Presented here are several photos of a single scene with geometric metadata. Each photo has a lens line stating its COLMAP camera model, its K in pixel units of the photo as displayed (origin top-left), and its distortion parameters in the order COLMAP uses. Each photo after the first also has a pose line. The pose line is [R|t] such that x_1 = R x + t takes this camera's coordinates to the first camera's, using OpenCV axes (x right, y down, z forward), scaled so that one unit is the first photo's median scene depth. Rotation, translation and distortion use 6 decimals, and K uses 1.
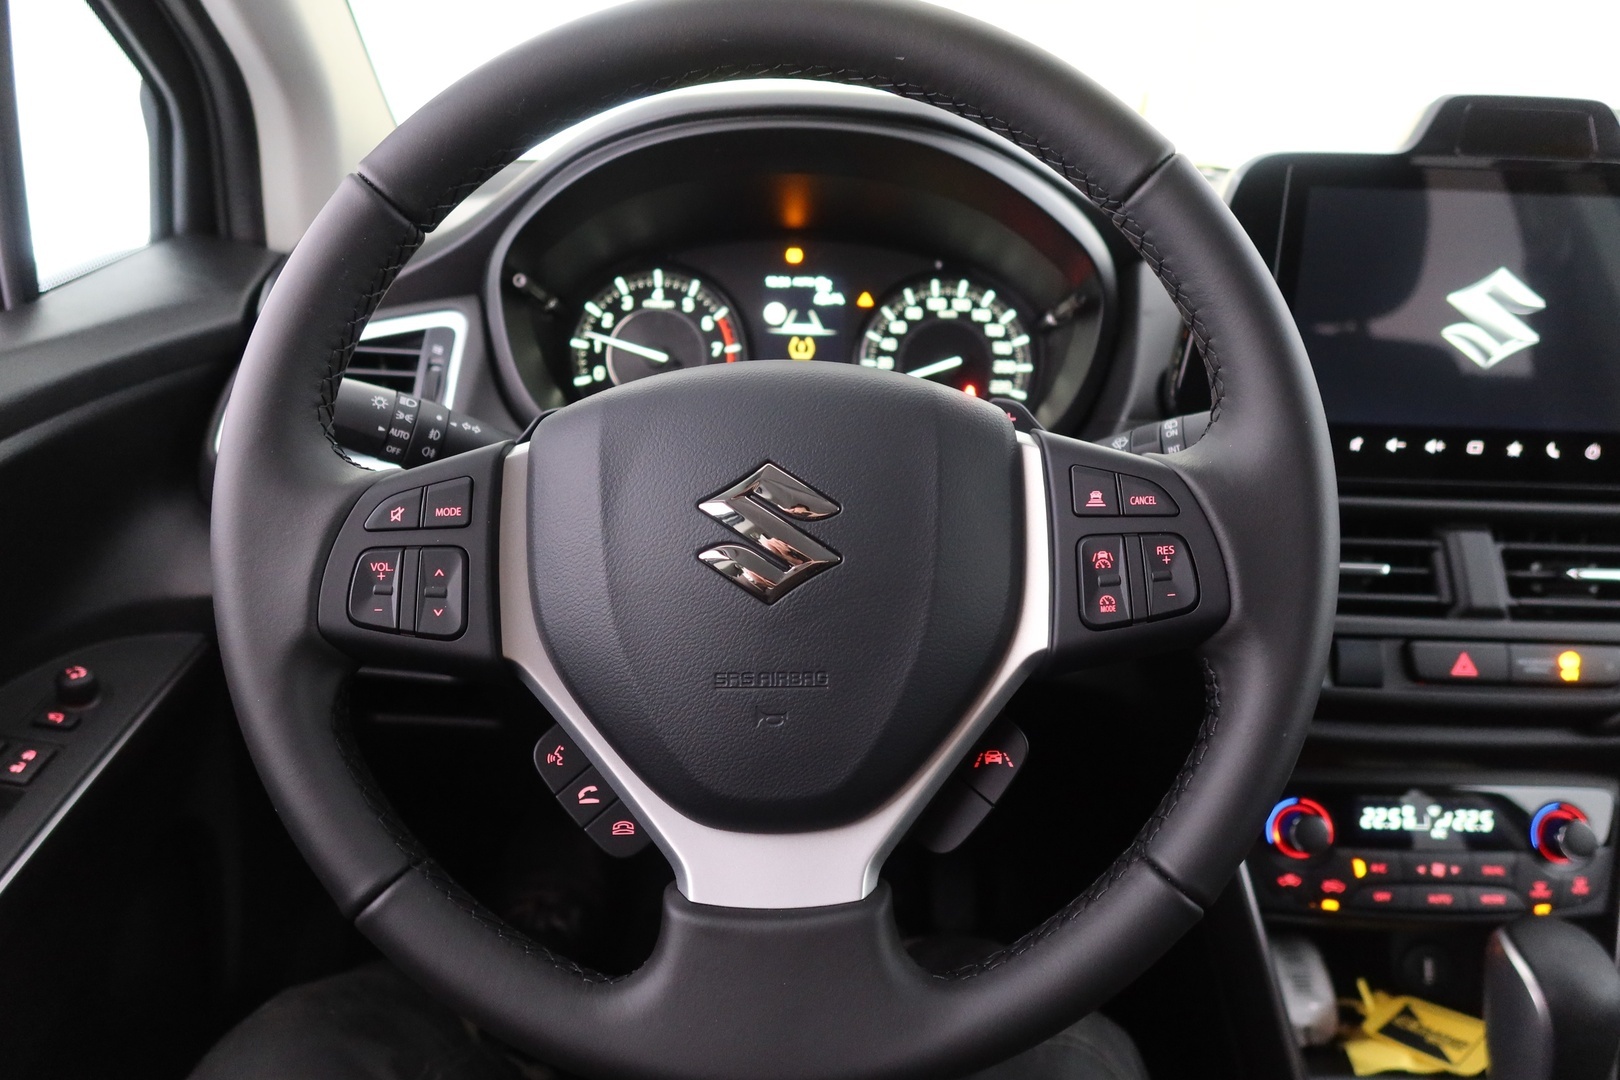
lens RADIAL K [[1134.7, 0, 812.0], [0, 1134.7, 540.7], [0, 0, 1]] dist [-0.003322, 0.002649]
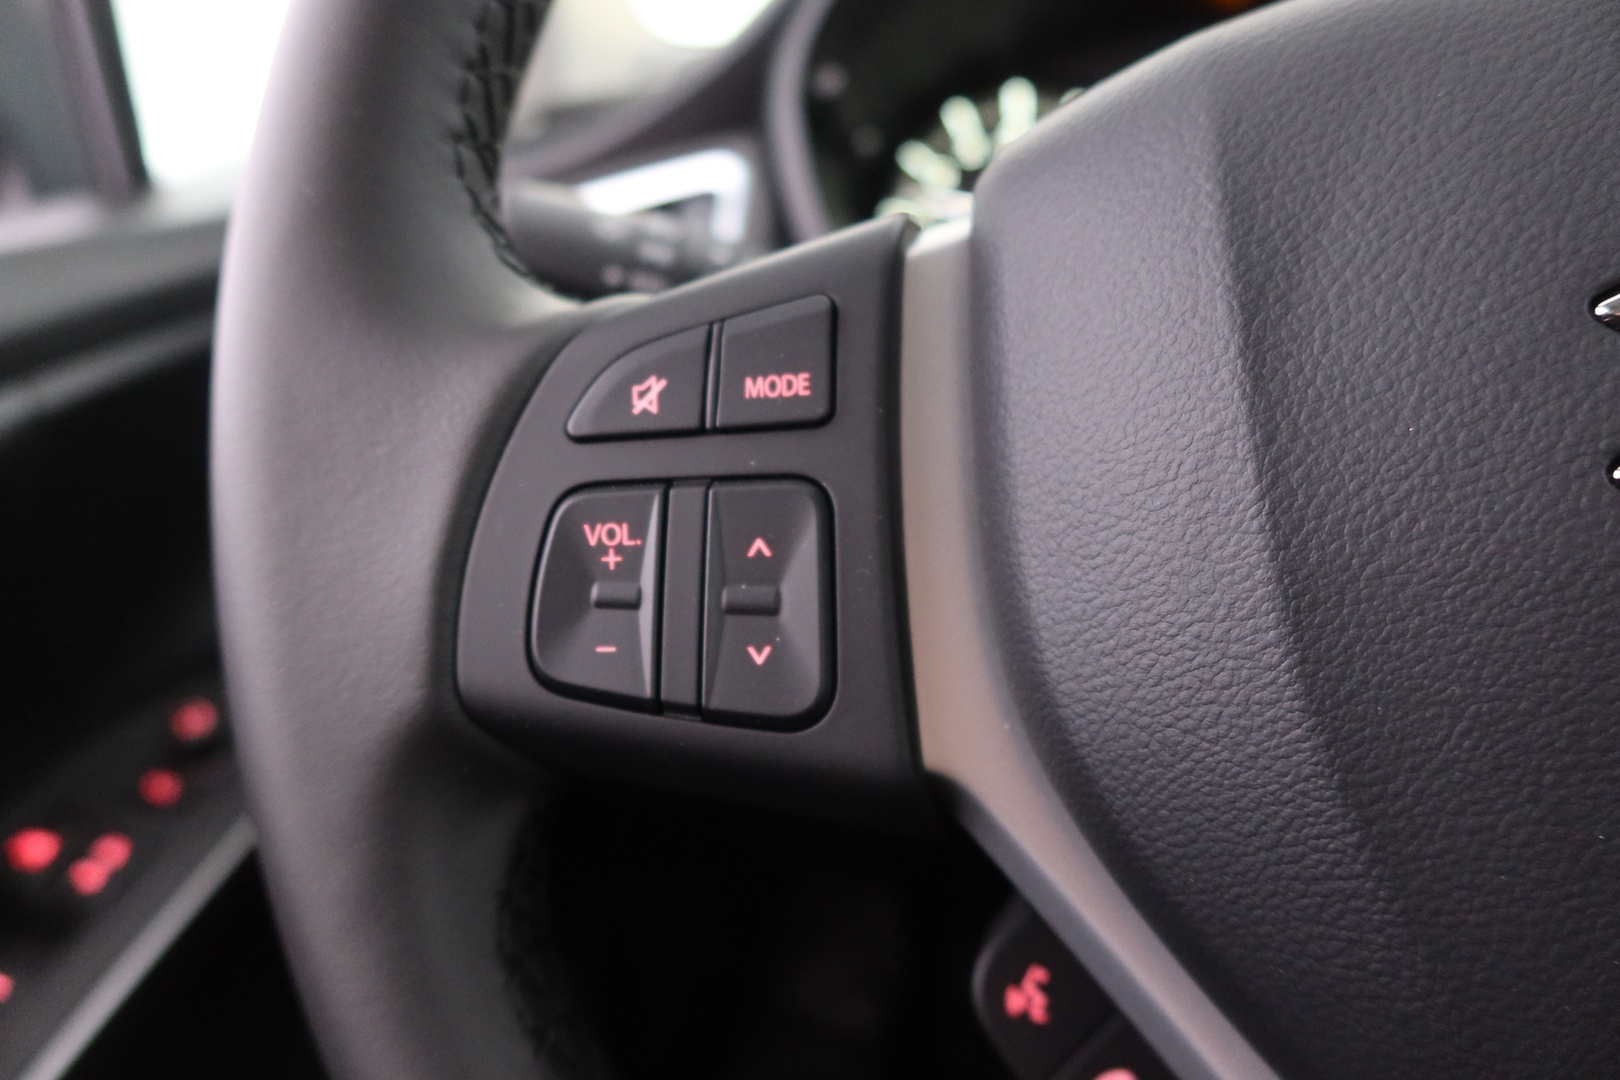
lens RADIAL K [[1134.7, 0, 809.1], [0, 1134.7, 542.8], [0, 0, 1]] dist [-0.003322, 0.002649]
pose [[0.978458, -0.018777, -0.205589, -0.236265], [0.020341, 0.999778, 0.005496, 0.024903], [0.205440, -0.009560, 0.978623, 0.640002]]
